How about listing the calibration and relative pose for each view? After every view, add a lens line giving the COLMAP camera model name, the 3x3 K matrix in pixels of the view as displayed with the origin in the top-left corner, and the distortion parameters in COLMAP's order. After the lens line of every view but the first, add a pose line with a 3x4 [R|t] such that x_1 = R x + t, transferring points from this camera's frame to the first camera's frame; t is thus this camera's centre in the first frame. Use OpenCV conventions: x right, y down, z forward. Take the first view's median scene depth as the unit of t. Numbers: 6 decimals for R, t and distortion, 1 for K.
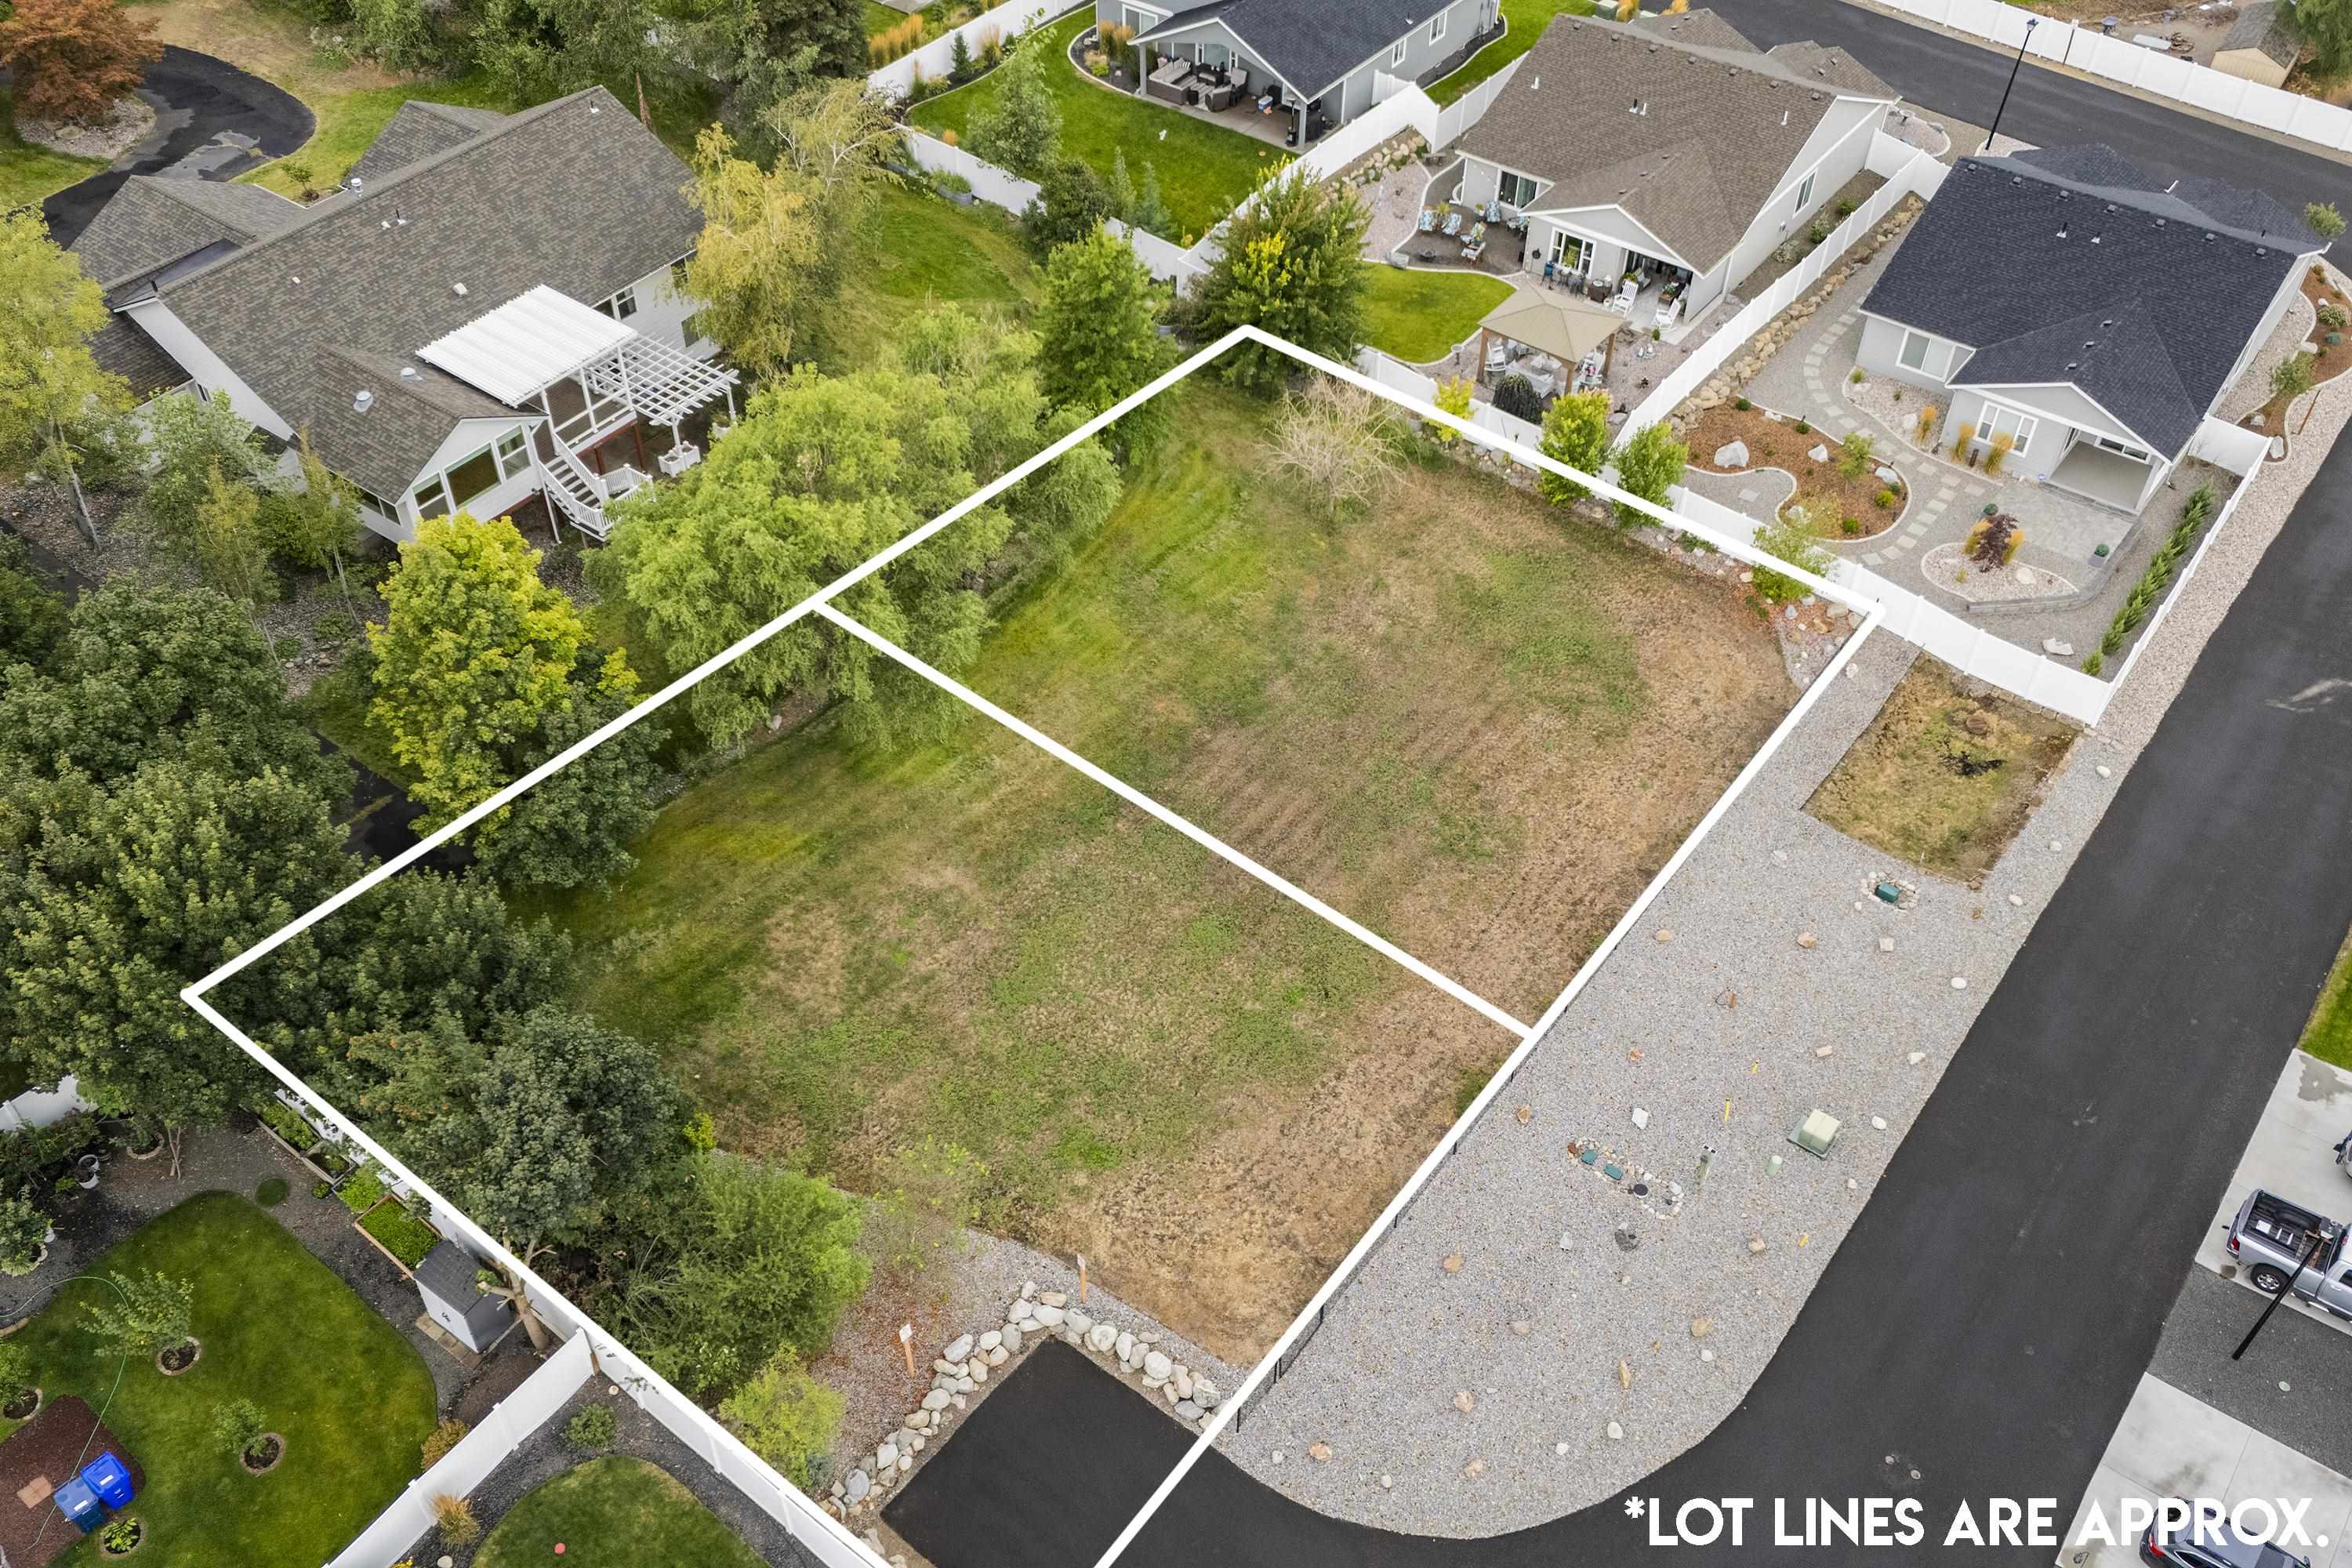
lens RADIAL K [[2095.1, 0, 1131.5], [0, 2095.1, 724.9], [0, 0, 1]] dist [0.094135, -0.183905]
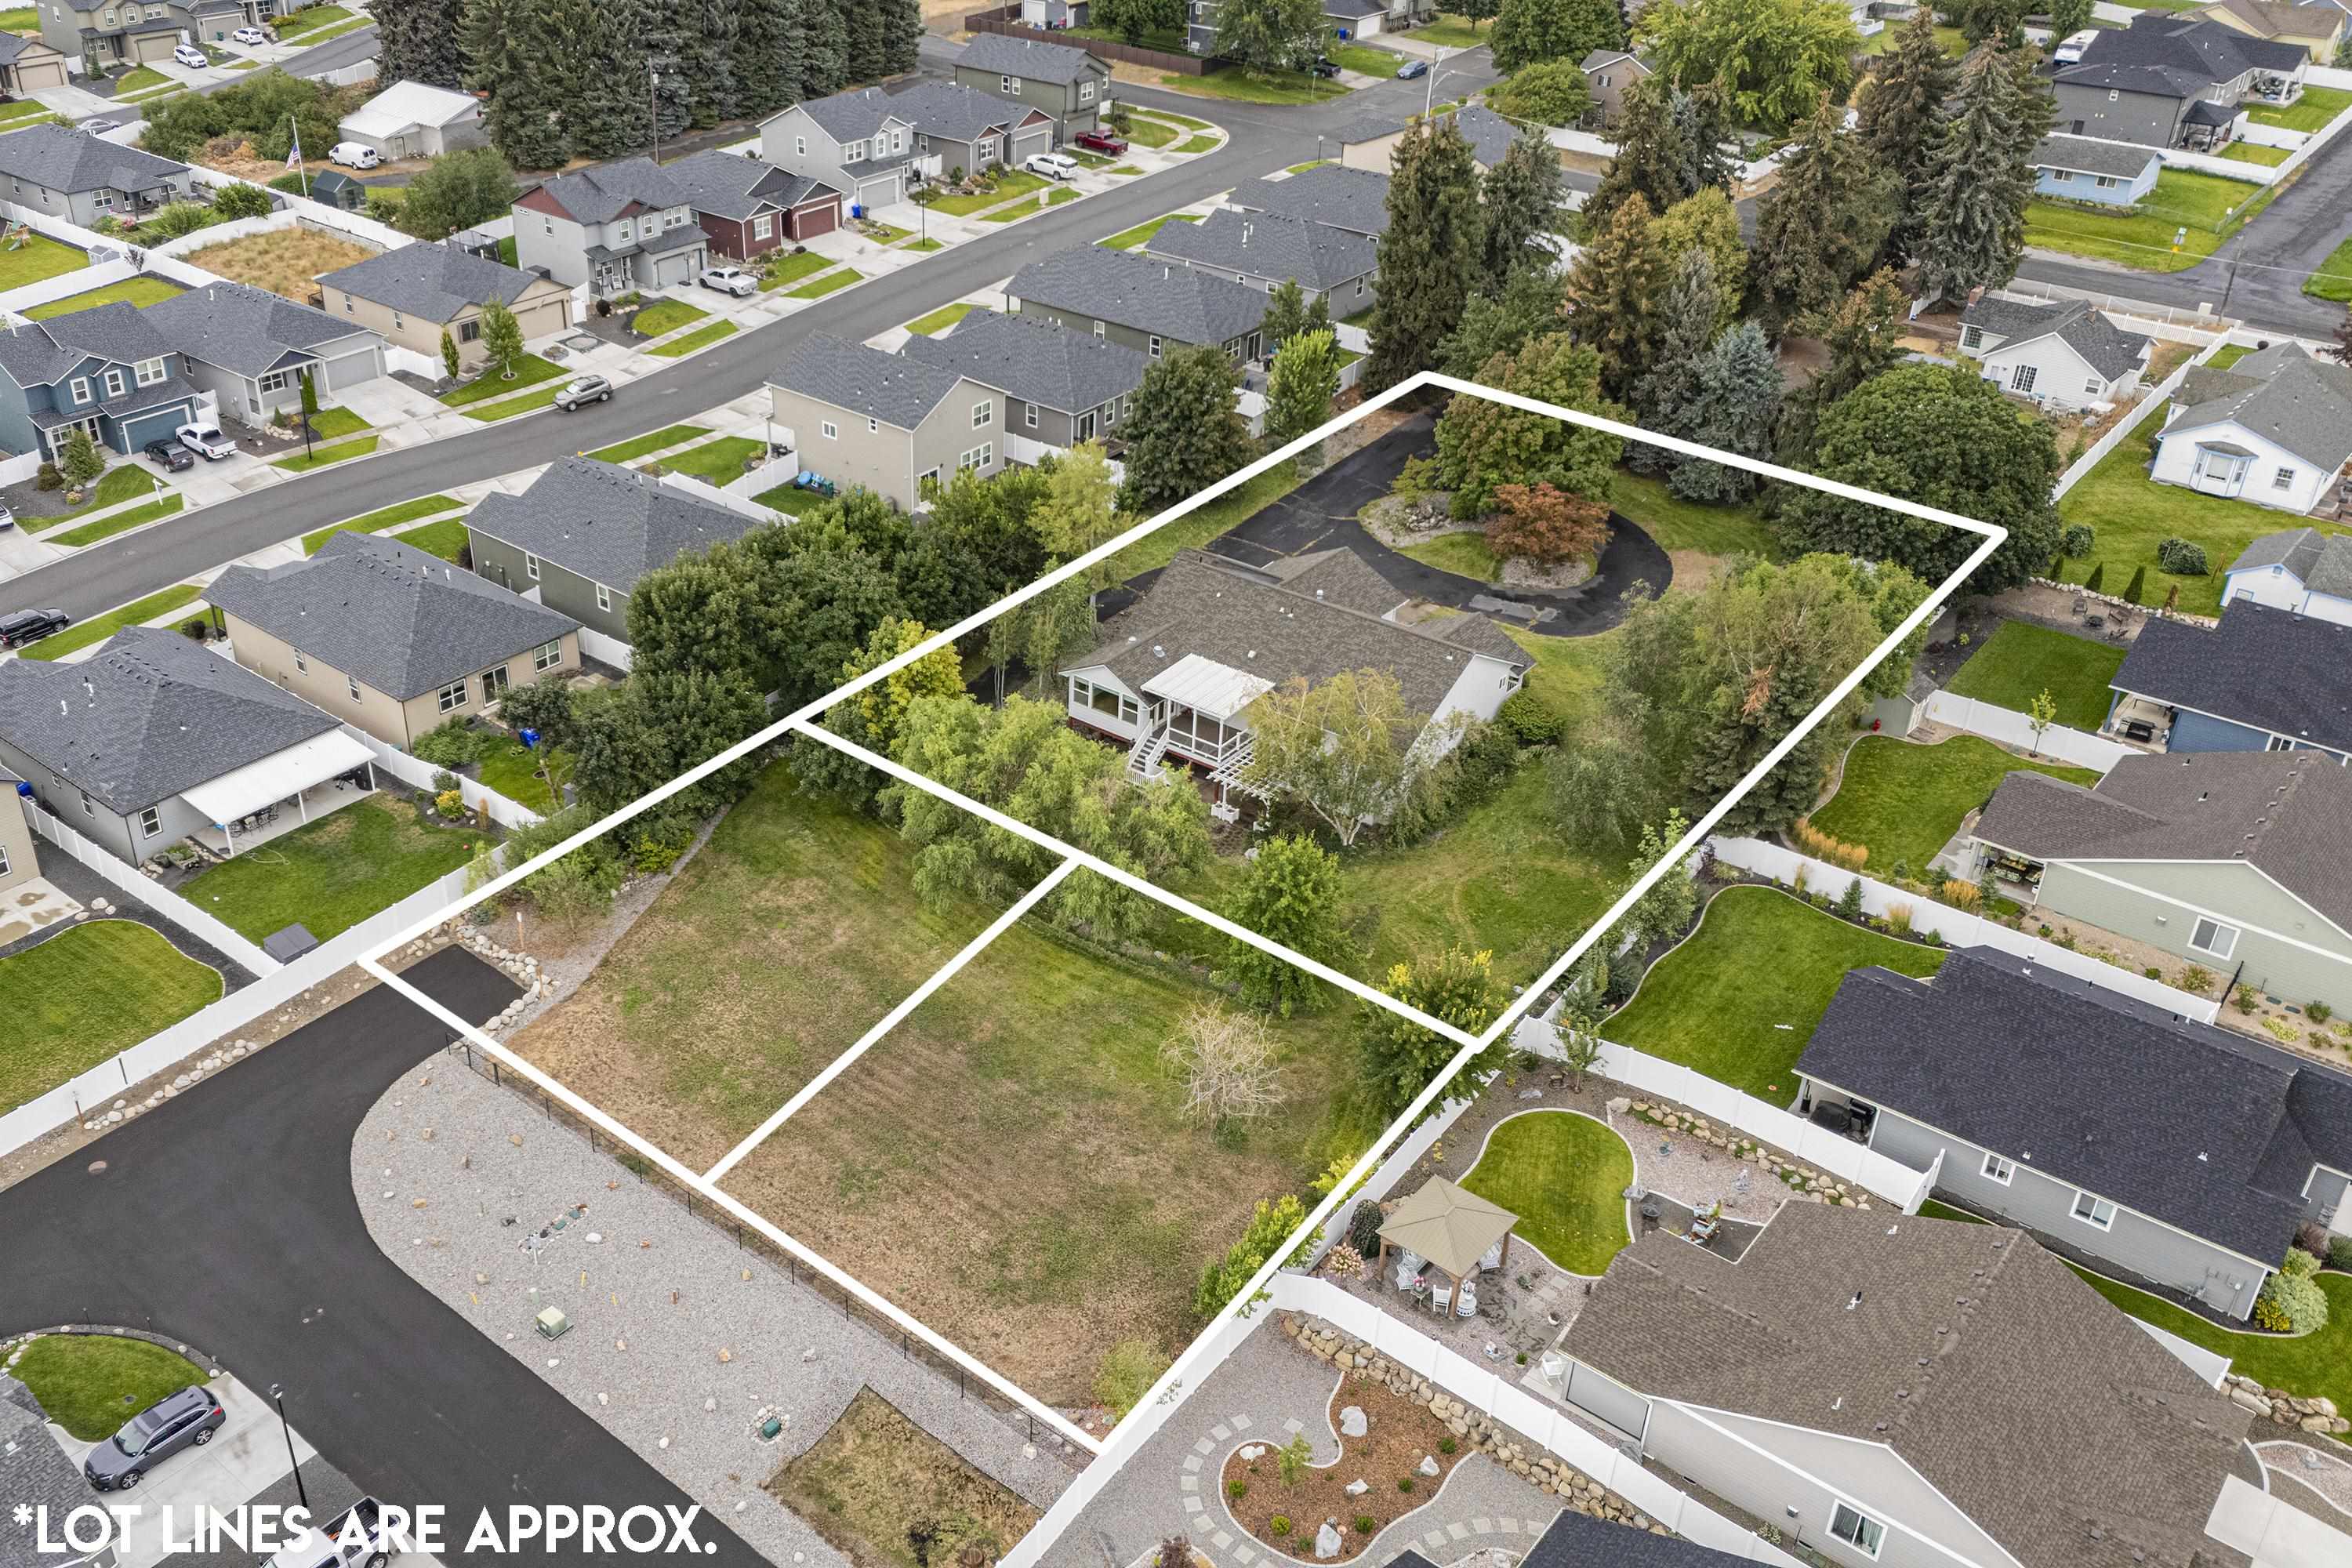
lens RADIAL K [[1986.7, 0, 1024.2], [0, 1986.7, 783.4], [0, 0, 1]] dist [0.063587, -0.000317]
pose [[-0.051450, 0.500104, -0.864436, 1.061298], [-0.679635, 0.616691, 0.397226, -0.642542], [0.731744, 0.607938, 0.308160, 0.490489]]
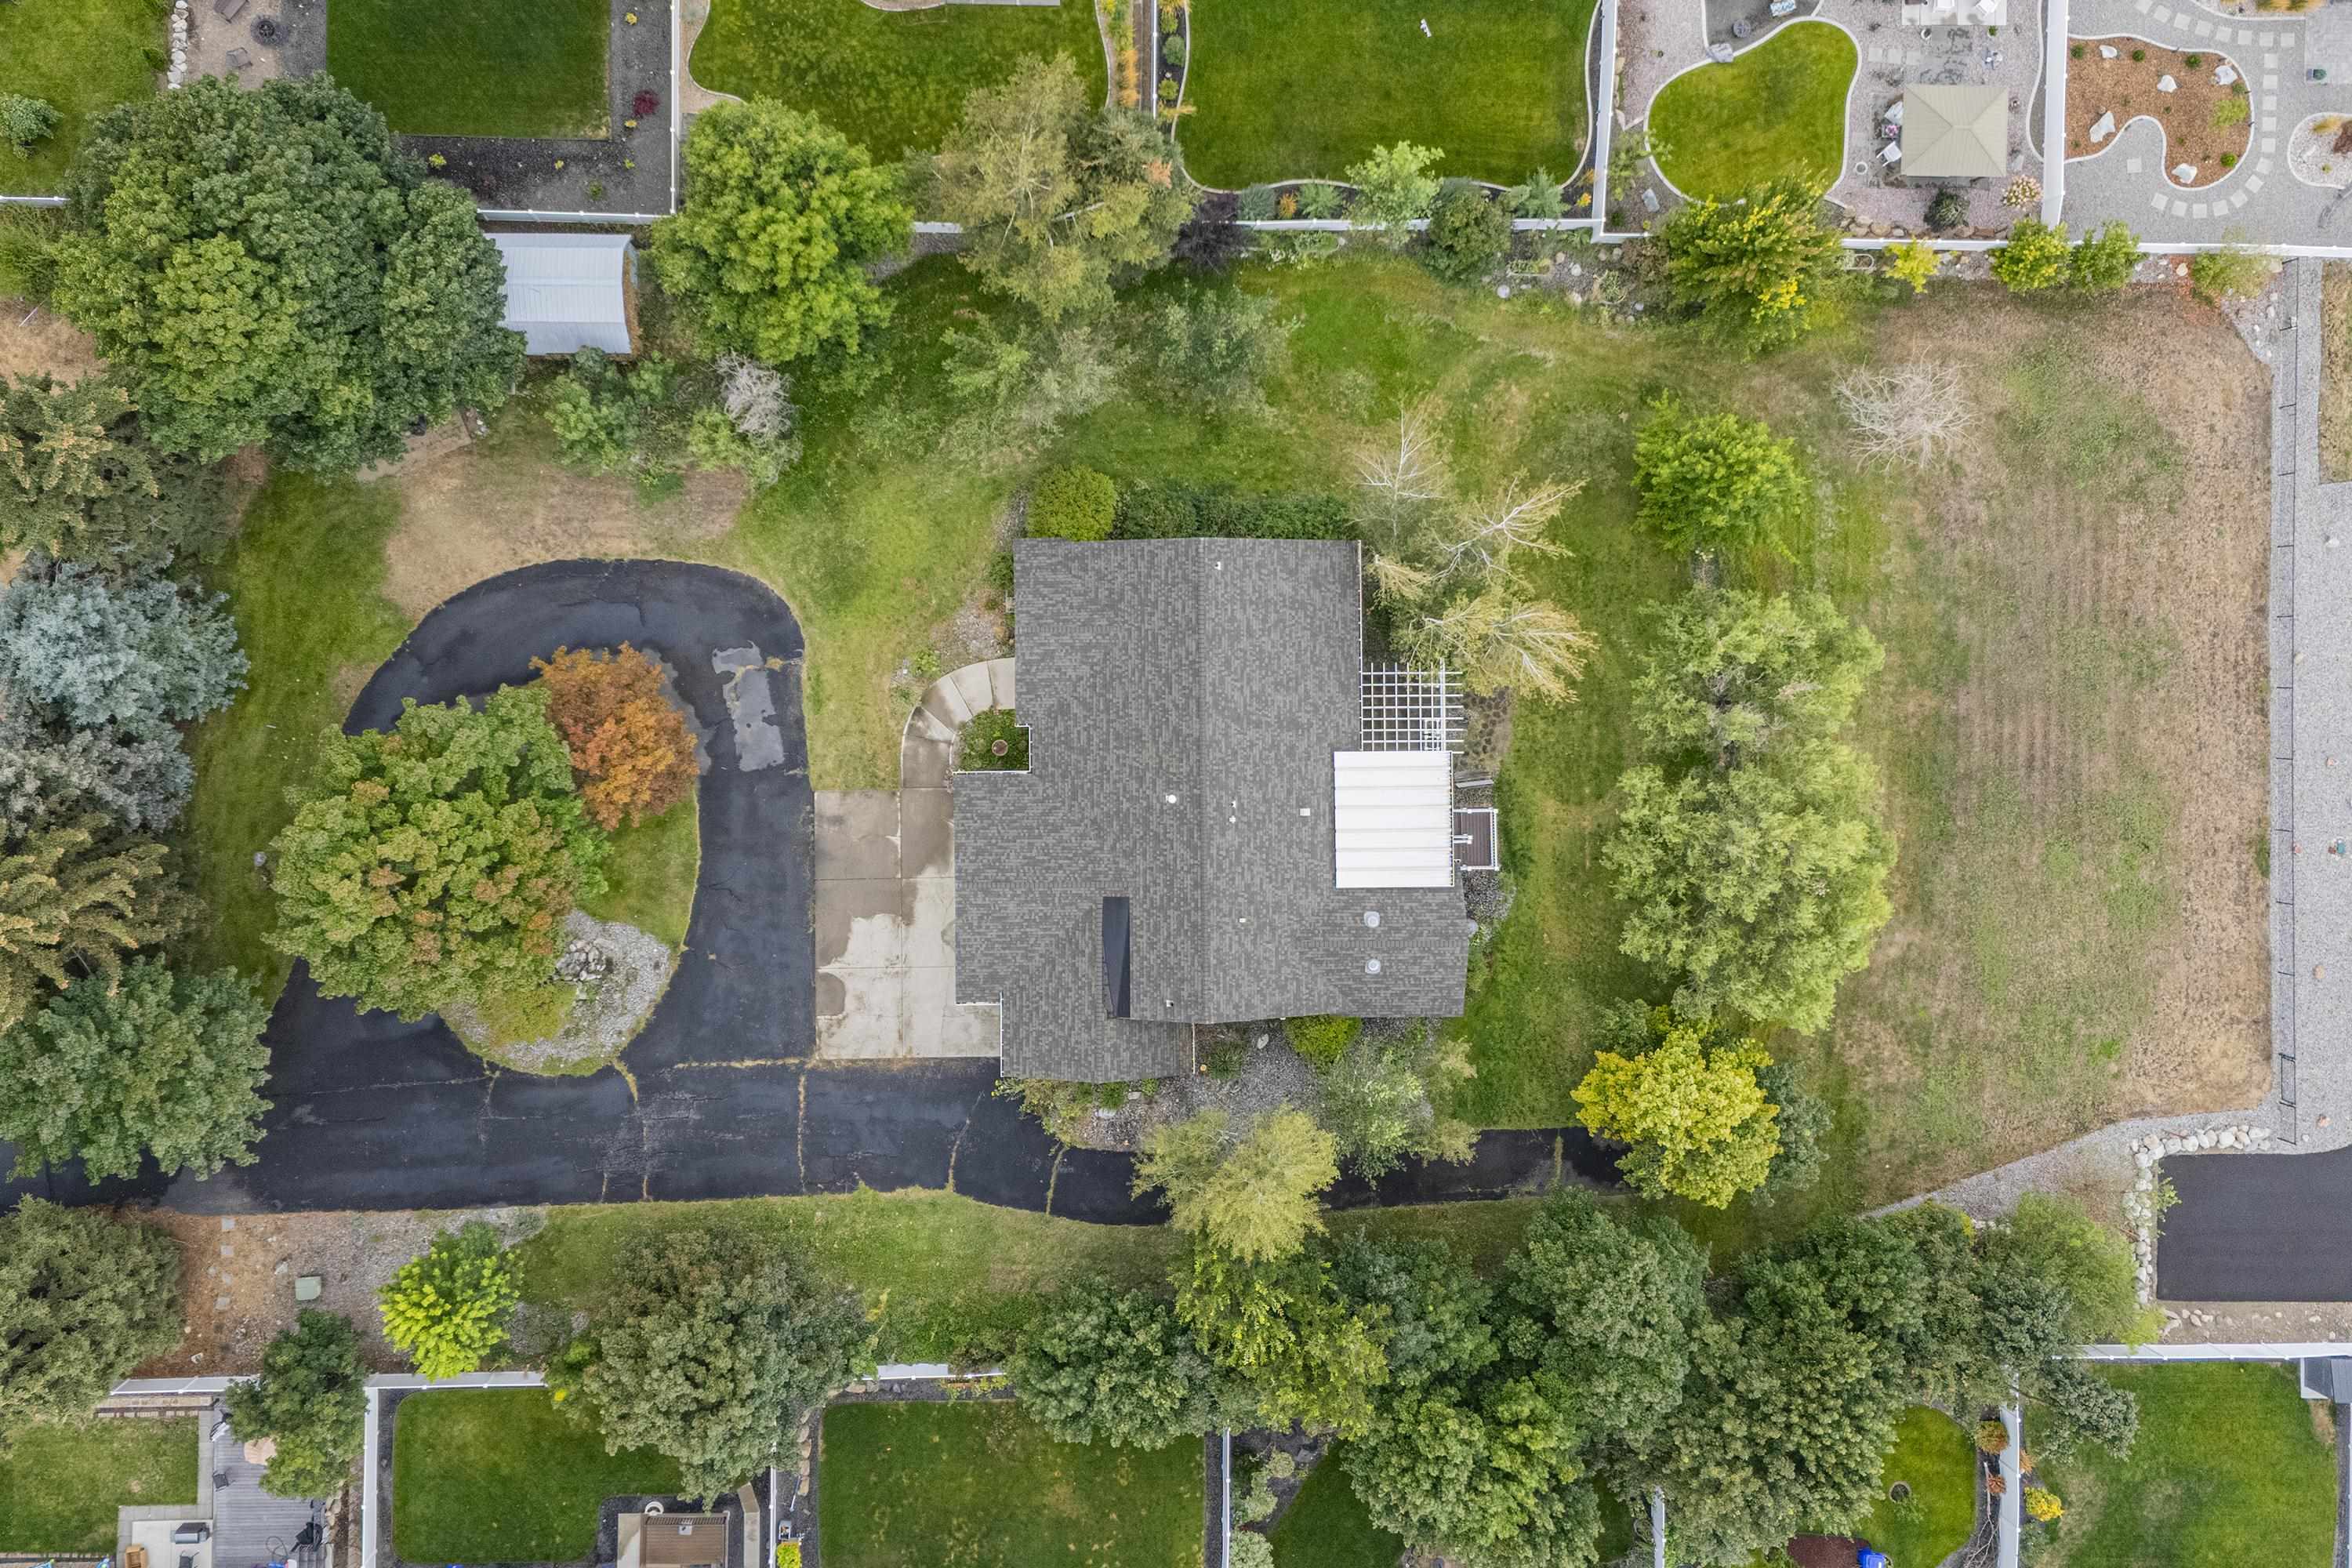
lens RADIAL K [[2162.1, 0, 1024.6], [0, 2162.1, 728.9], [0, 0, 1]] dist [0.061758, -0.082292]
pose [[0.796804, -0.604148, -0.010388, -0.411820], [0.419570, 0.540831, 0.729015, -1.197943], [-0.434815, -0.585240, 0.684419, 0.288984]]
